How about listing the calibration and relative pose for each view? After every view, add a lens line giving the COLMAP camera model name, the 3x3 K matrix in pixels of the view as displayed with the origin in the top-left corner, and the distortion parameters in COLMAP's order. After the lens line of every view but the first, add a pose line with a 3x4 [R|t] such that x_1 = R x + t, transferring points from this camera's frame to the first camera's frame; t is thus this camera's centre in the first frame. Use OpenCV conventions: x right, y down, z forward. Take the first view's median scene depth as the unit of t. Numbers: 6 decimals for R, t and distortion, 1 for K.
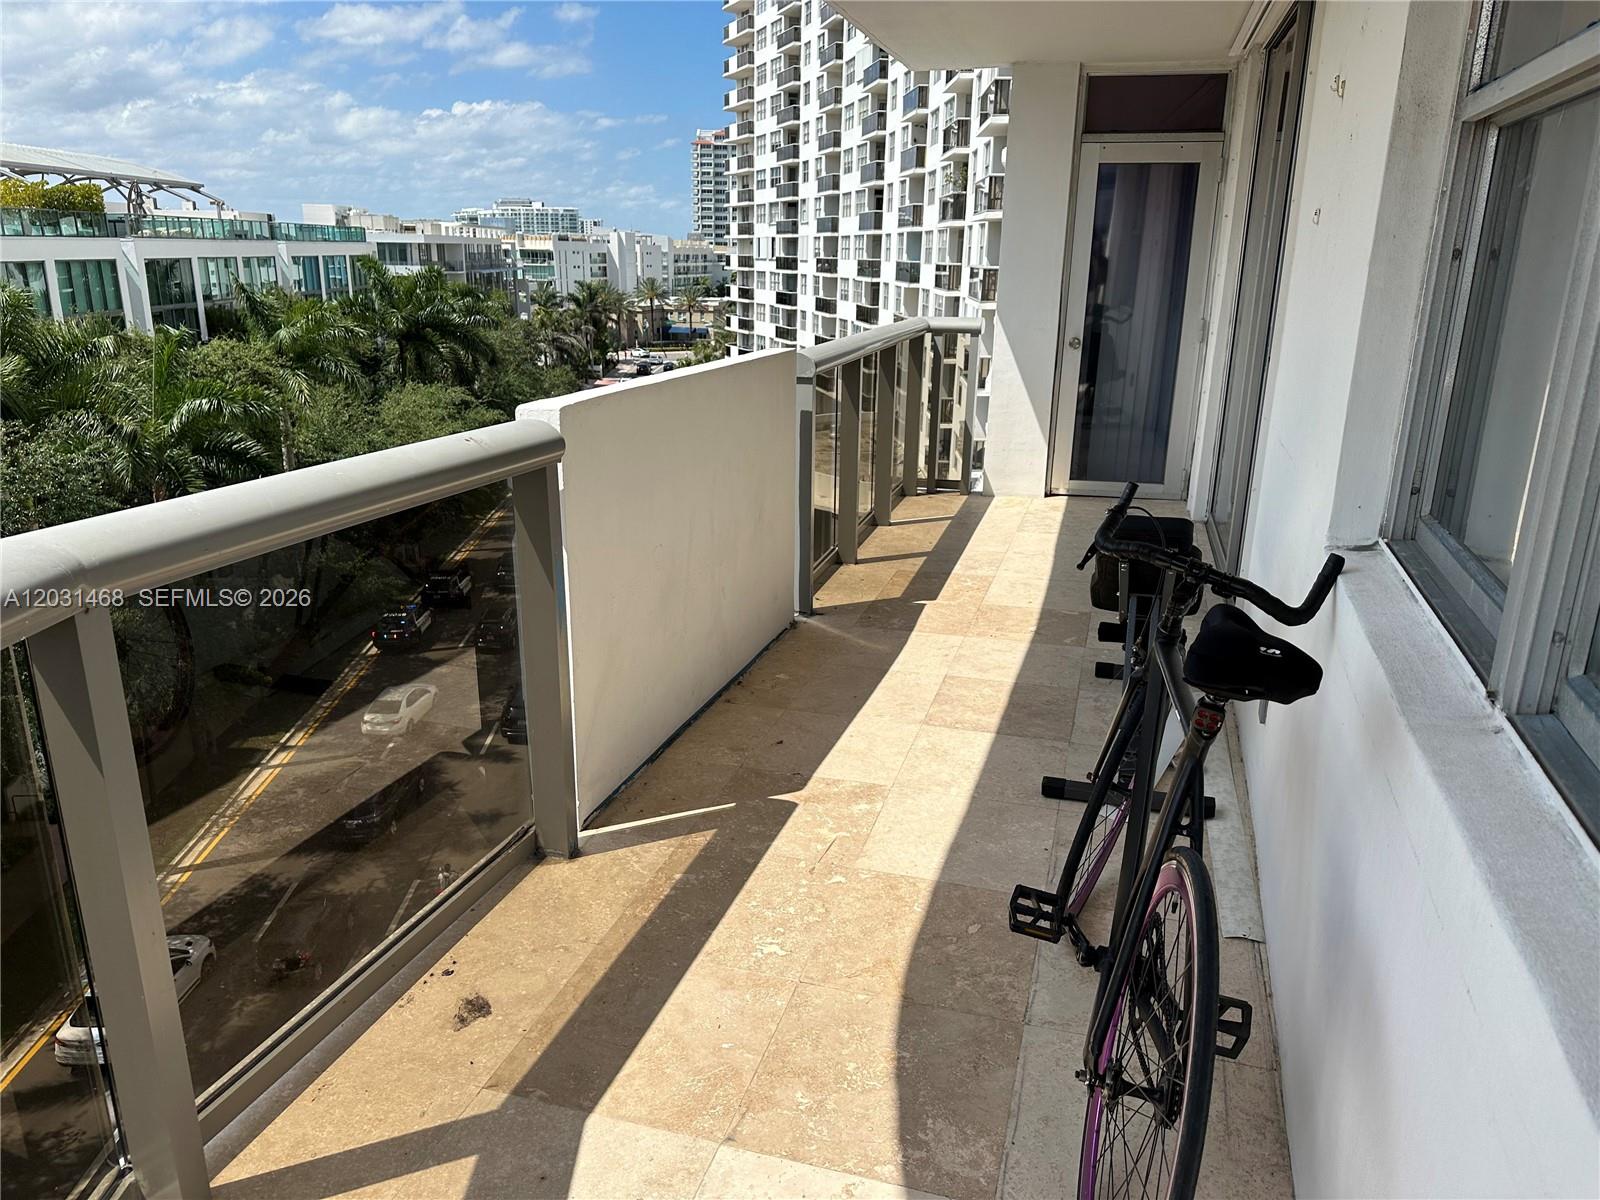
lens RADIAL K [[1121.9, 0, 800.0], [0, 1121.9, 600.0], [0, 0, 1]] dist [0.079134, -0.000669]
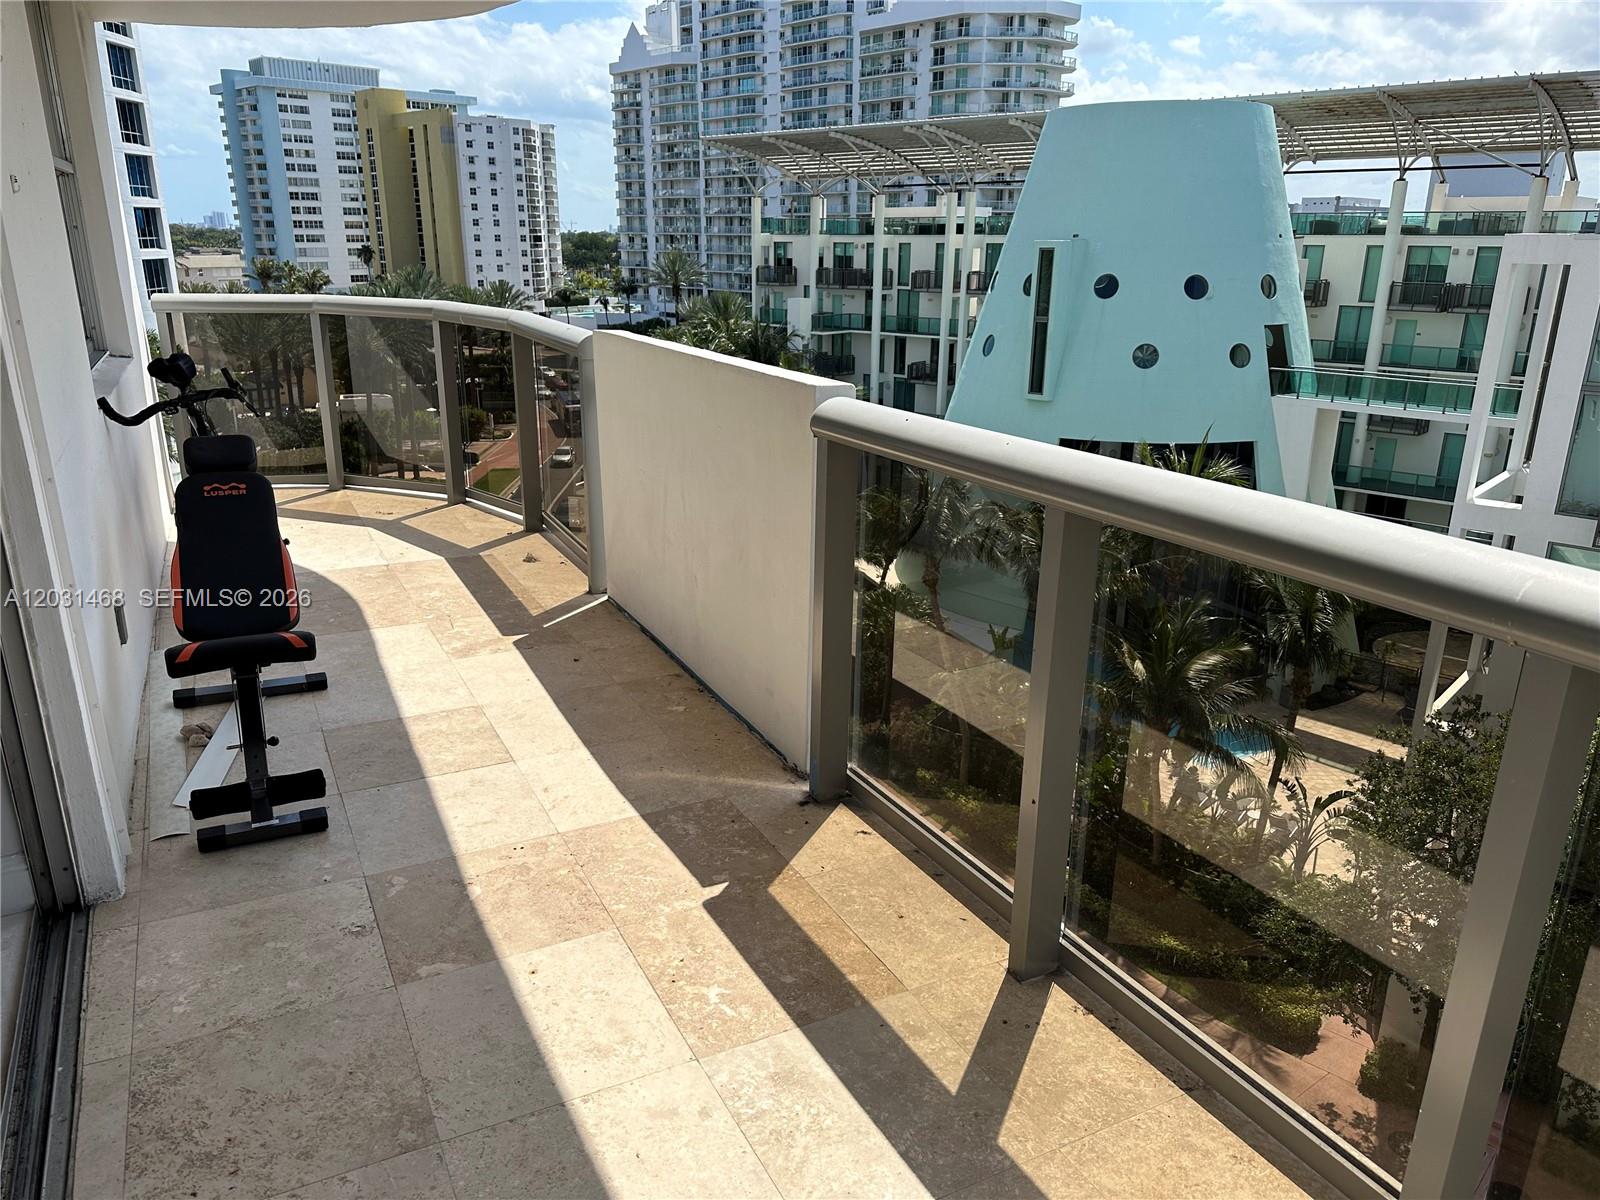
lens RADIAL K [[1121.9, 0, 800.0], [0, 1121.9, 600.0], [0, 0, 1]] dist [0.079134, -0.000669]
pose [[-0.716213, 0.202379, -0.667894, 0.508817], [-0.219923, 0.842817, 0.491216, -0.479982], [0.662324, 0.498700, -0.559129, 1.552611]]
